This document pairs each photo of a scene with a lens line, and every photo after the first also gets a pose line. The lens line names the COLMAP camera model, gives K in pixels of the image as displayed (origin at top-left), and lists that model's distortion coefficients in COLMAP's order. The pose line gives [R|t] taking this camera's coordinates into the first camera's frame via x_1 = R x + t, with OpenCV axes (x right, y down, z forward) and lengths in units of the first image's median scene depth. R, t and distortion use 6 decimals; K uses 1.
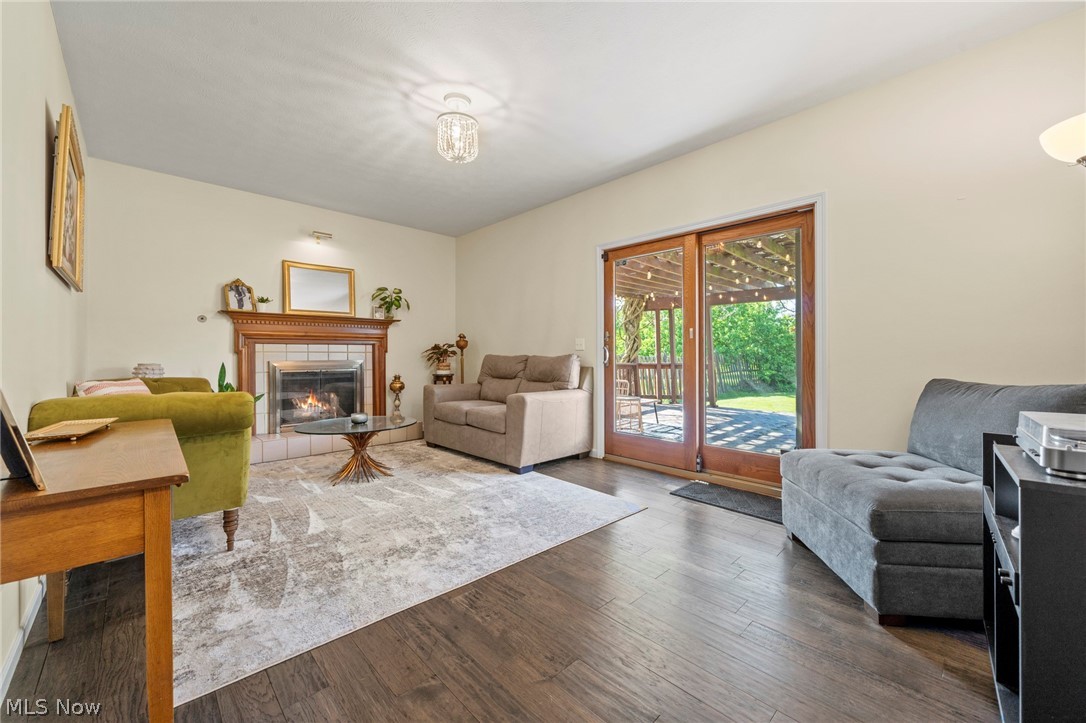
lens RADIAL K [[428.3, 0, 542.5], [0, 428.3, 356.6], [0, 0, 1]] dist [0.001371, 0.000119]
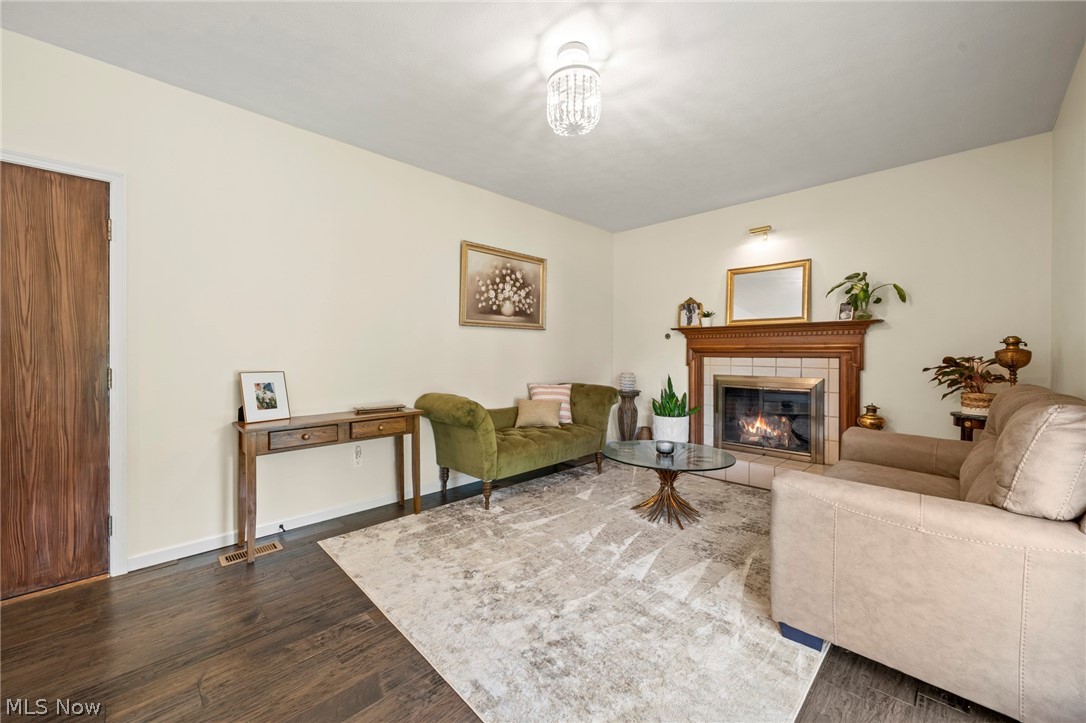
lens RADIAL K [[428.3, 0, 542.4], [0, 428.3, 355.5], [0, 0, 1]] dist [0.001371, 0.000119]
pose [[0.010097, 0.011466, -0.999883, 0.388671], [-0.007756, 0.999905, 0.011388, -0.045648], [0.999919, 0.007640, 0.010185, 0.639213]]
